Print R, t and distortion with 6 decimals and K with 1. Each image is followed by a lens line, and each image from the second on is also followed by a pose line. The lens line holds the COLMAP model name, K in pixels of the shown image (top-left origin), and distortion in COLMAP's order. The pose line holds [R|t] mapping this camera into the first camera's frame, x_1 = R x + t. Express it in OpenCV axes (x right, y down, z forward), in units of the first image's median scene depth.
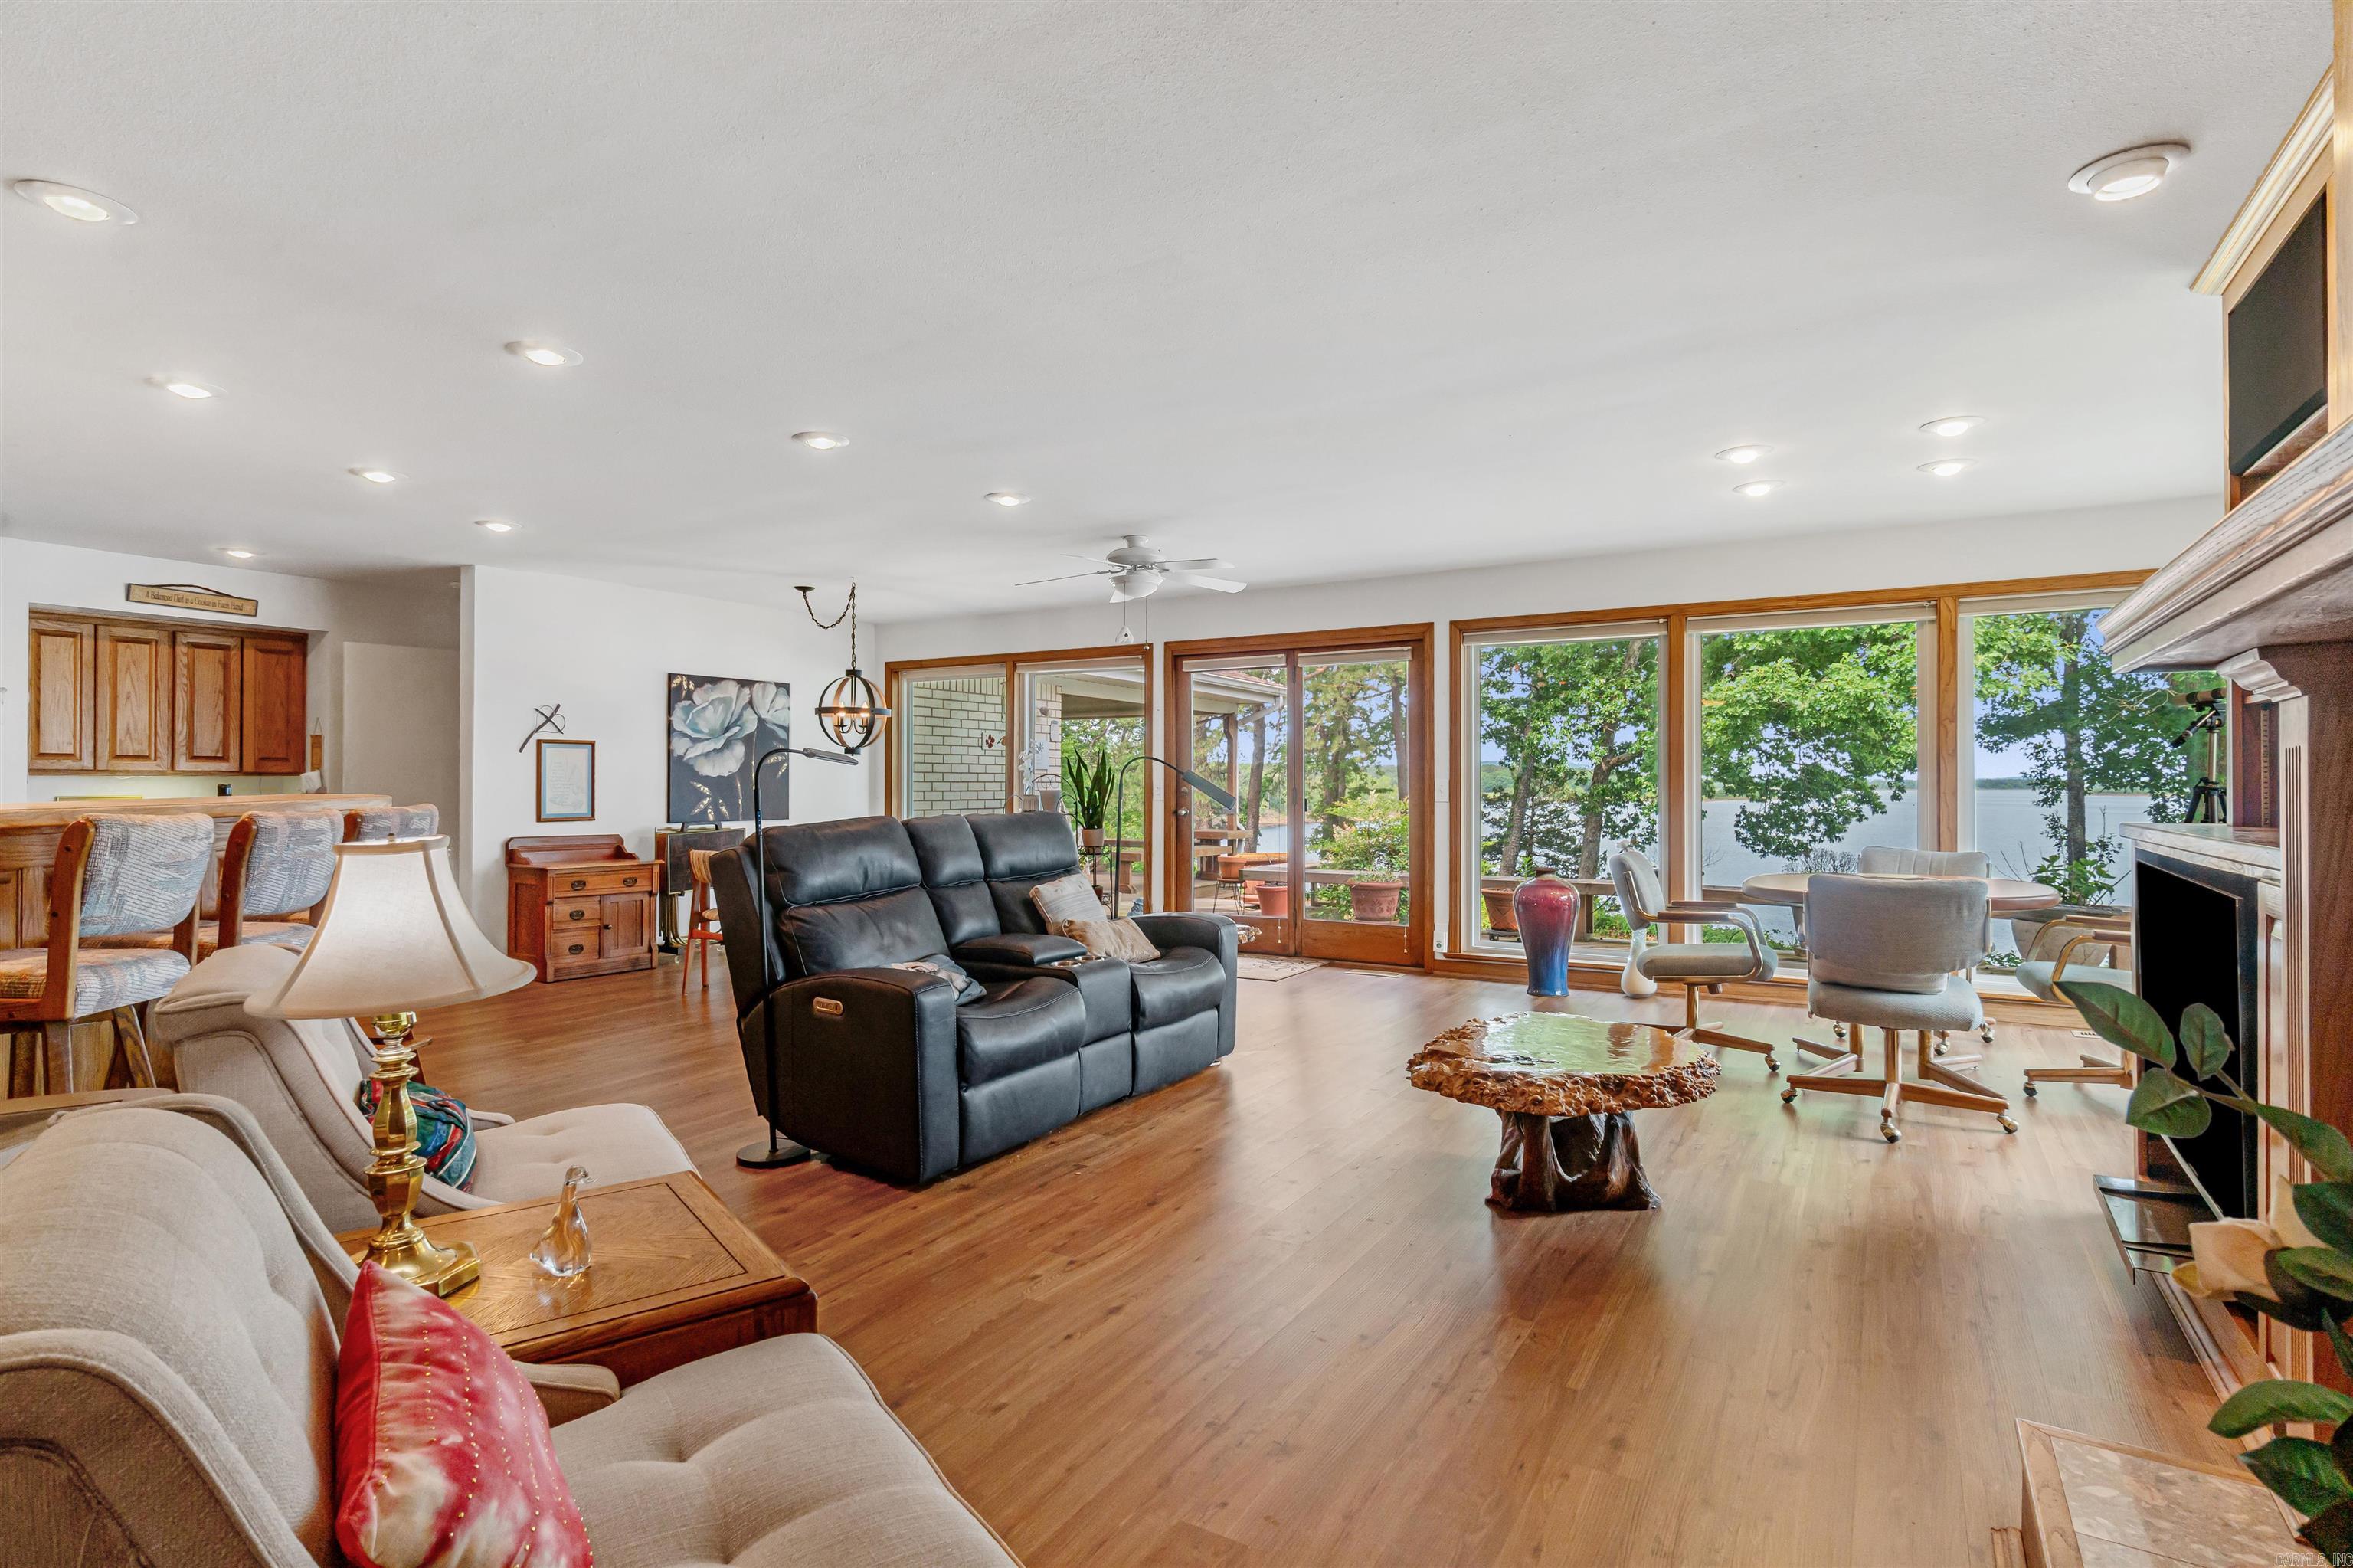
lens RADIAL K [[1186.5, 0, 1158.2], [0, 1186.5, 771.7], [0, 0, 1]] dist [-0.003282, -0.000390]
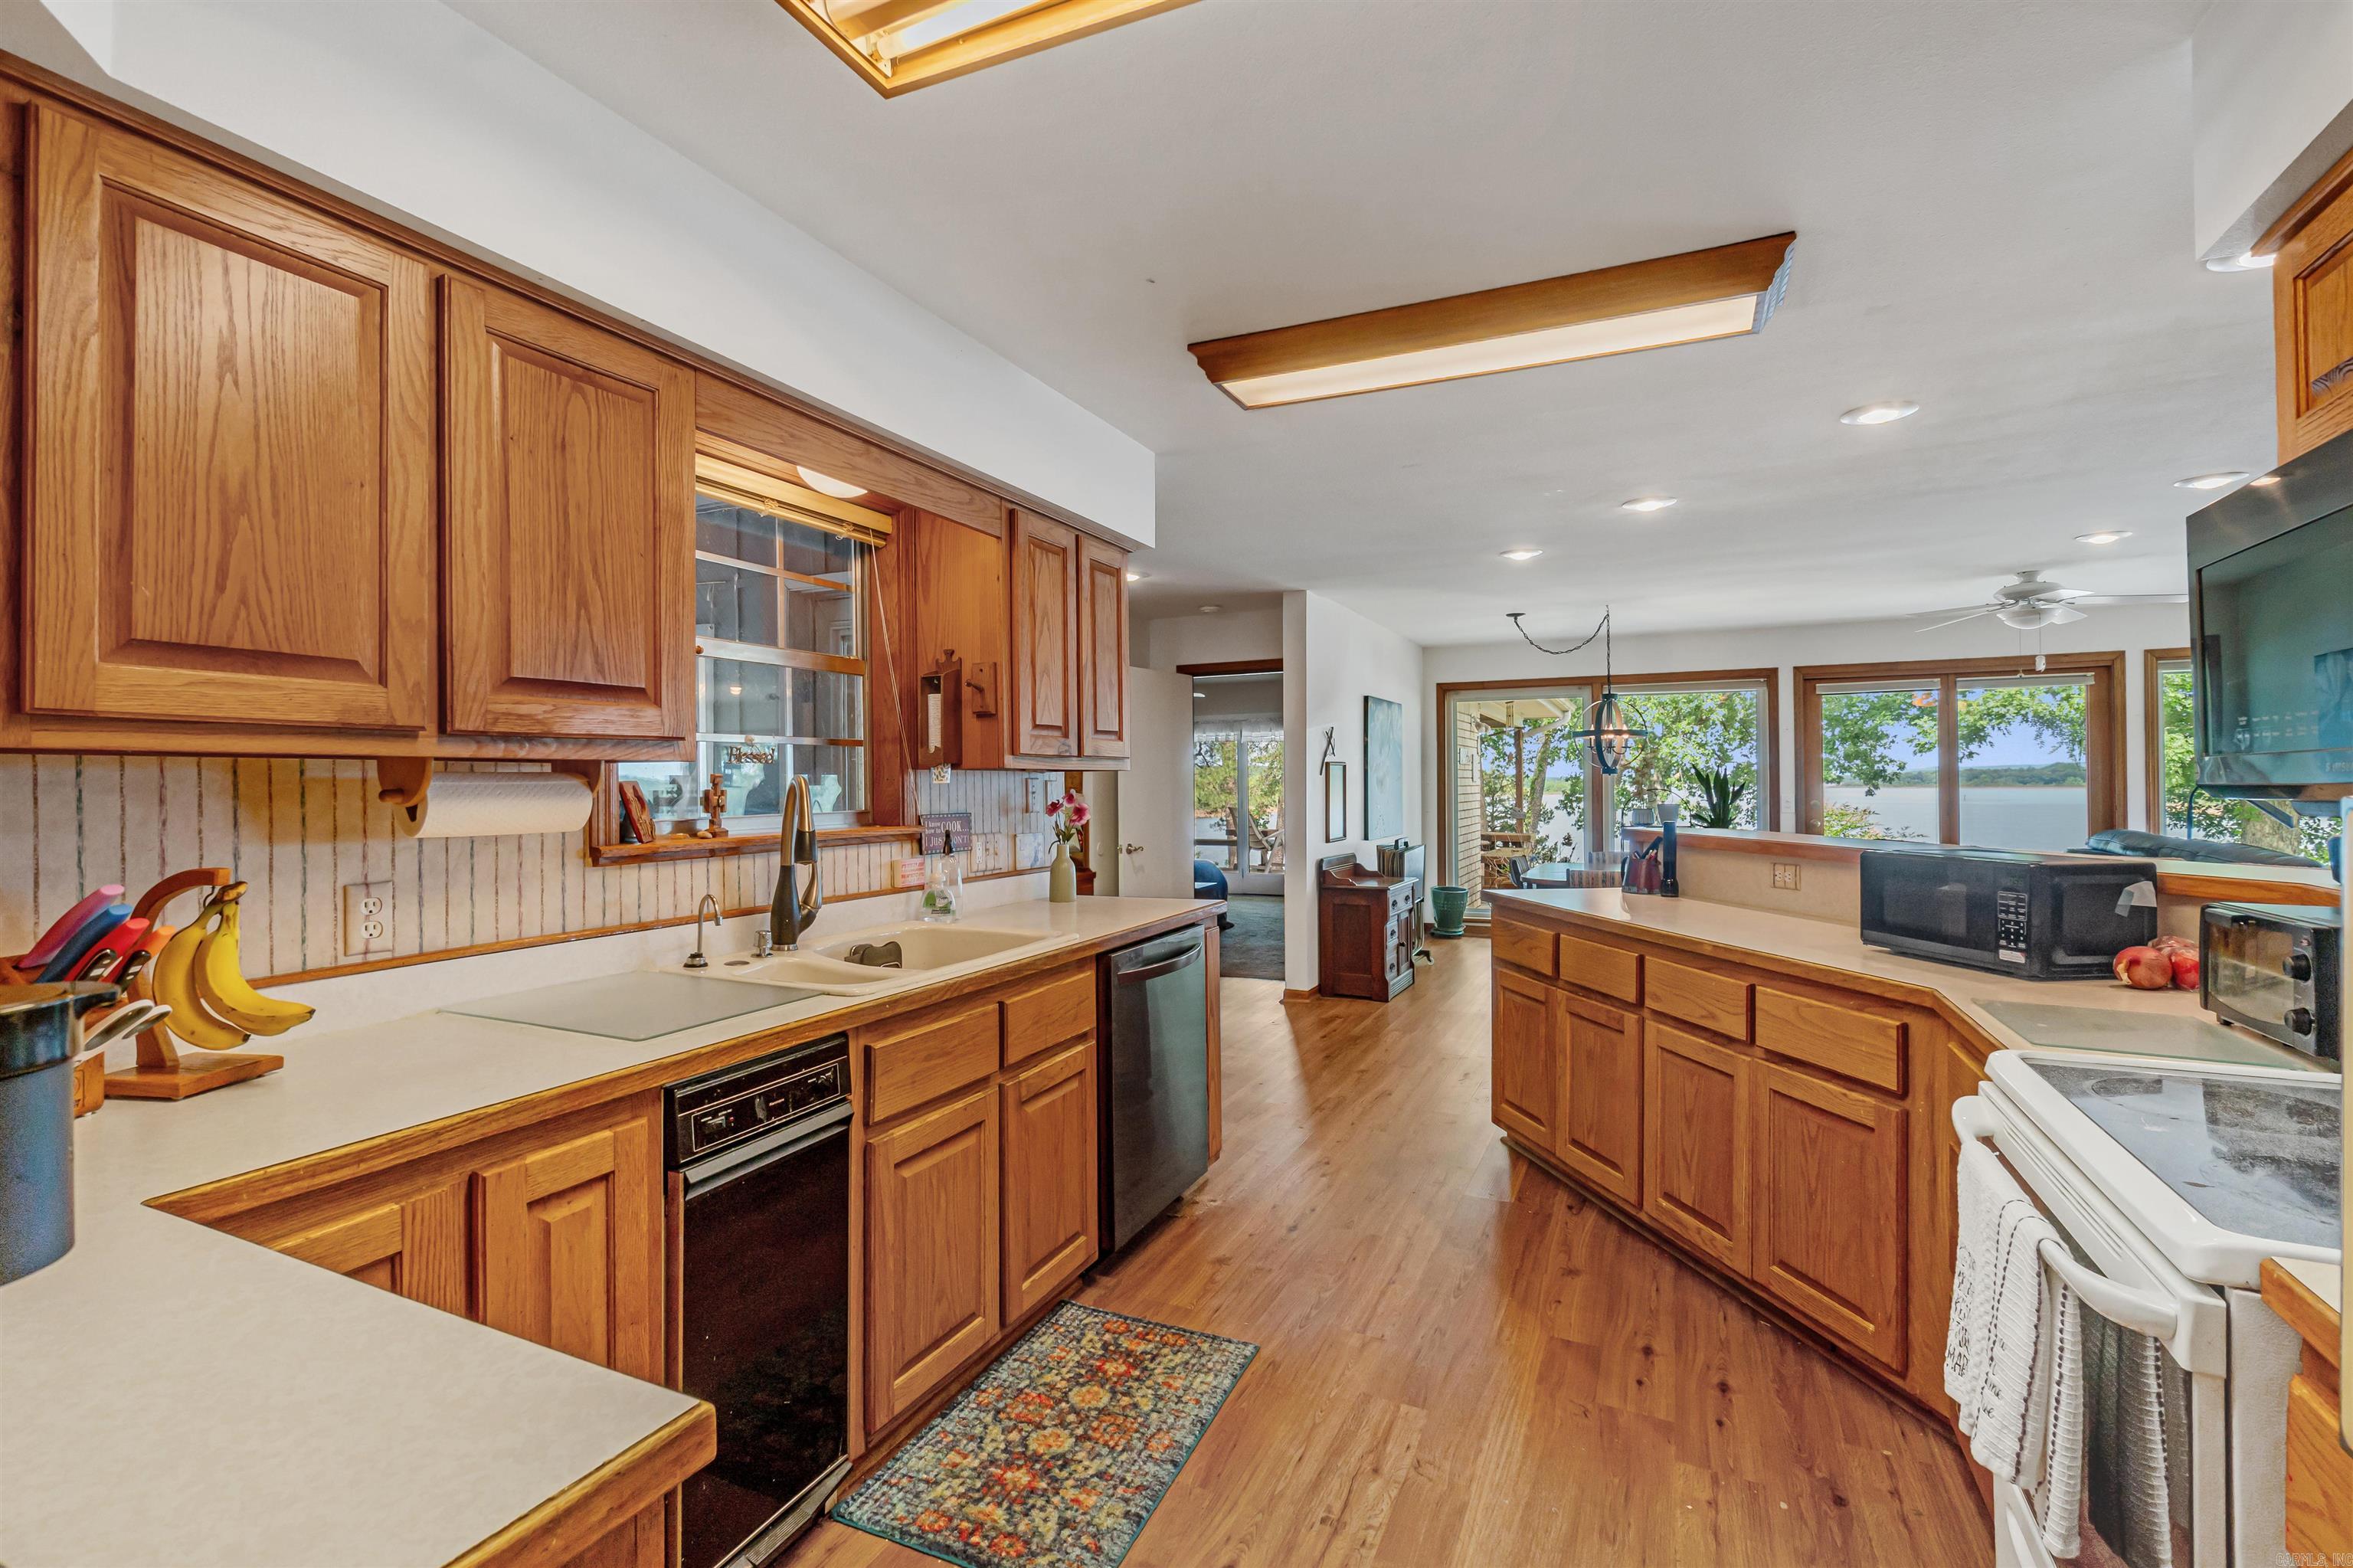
lens RADIAL K [[1046.1, 0, 1169.4], [0, 1046.1, 776.5], [0, 0, 1]] dist [0.003580, 0.000230]
pose [[0.994881, -0.006169, 0.100867, -0.667872], [0.005701, 0.999972, 0.004920, -0.016873], [-0.100894, -0.004320, 0.994888, 0.106150]]
